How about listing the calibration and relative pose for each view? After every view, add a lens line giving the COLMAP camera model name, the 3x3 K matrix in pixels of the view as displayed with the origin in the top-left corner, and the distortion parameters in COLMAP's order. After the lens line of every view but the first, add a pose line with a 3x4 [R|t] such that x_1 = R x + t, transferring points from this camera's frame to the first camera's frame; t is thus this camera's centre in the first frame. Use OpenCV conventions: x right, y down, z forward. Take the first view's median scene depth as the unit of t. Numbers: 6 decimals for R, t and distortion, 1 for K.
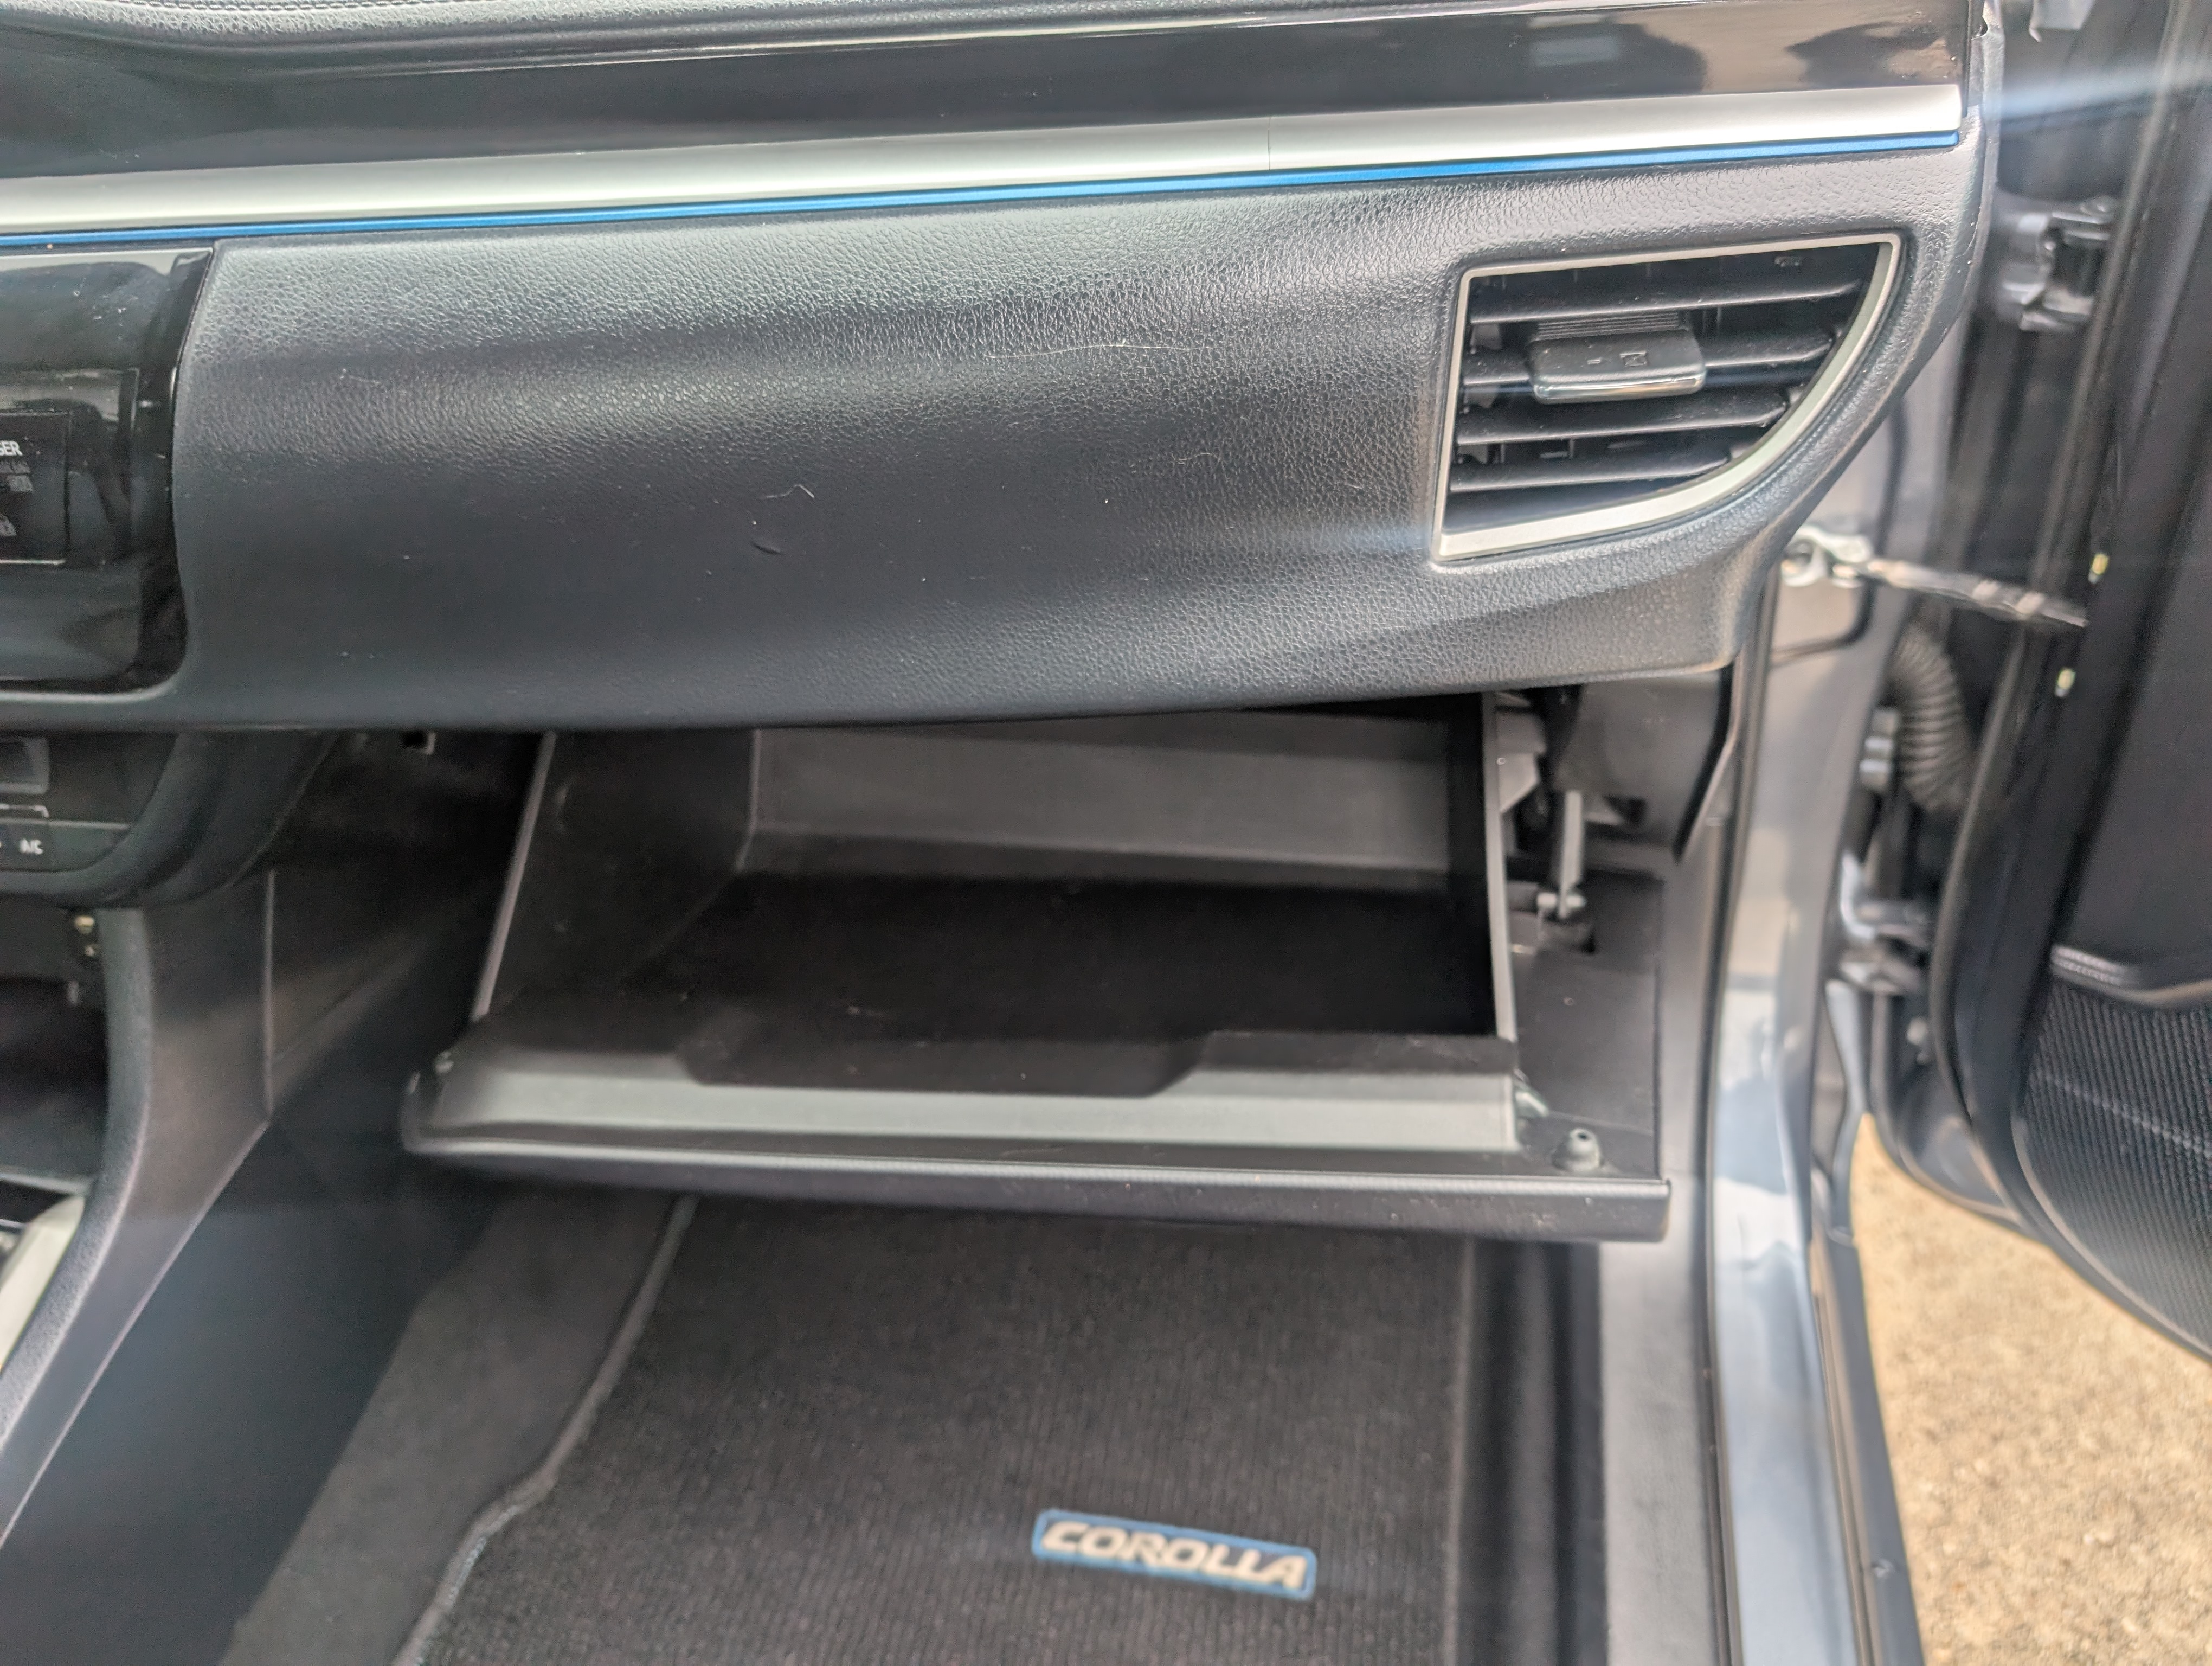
lens RADIAL K [[1592.5, 0, 1060.7], [0, 1592.5, 831.2], [0, 0, 1]] dist [0.019669, -0.018503]
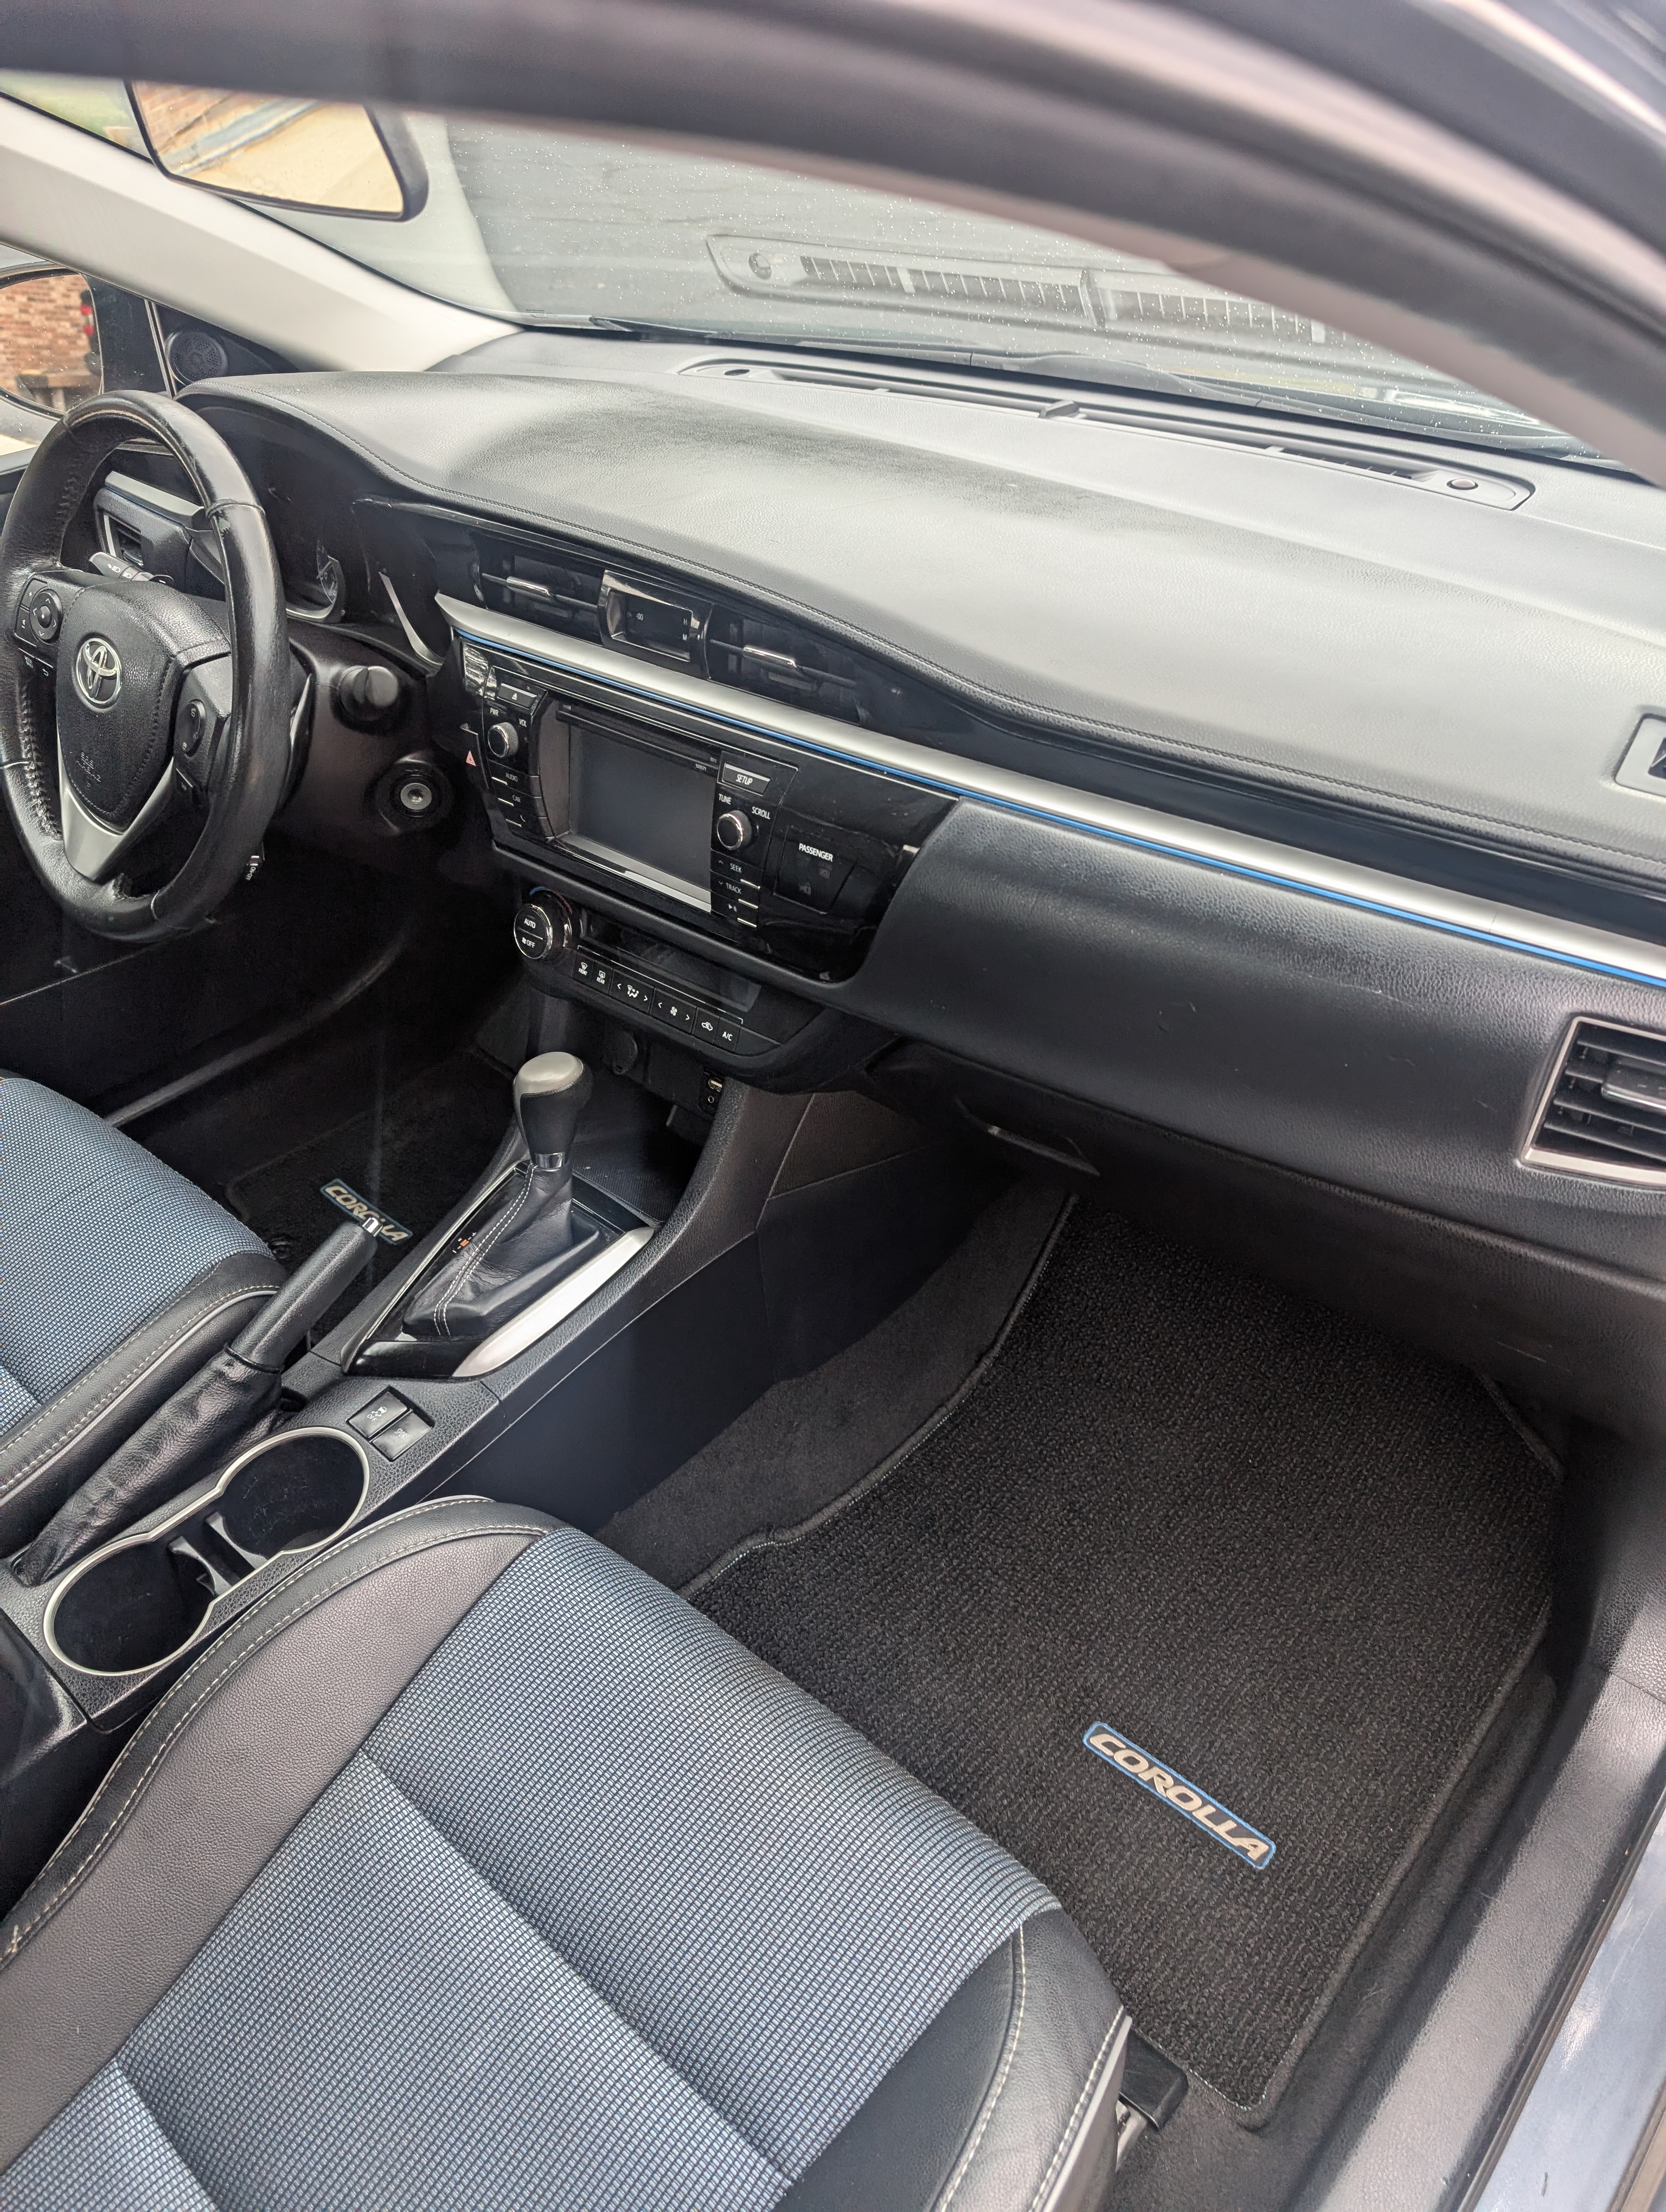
lens RADIAL K [[1592.5, 0, 823.2], [0, 1592.5, 1061.7], [0, 0, 1]] dist [0.019669, -0.018503]
pose [[0.868364, 0.341948, -0.359186, 0.098492], [-0.380653, 0.923818, -0.040780, 0.056154], [0.317878, 0.172138, 0.932375, -0.539428]]
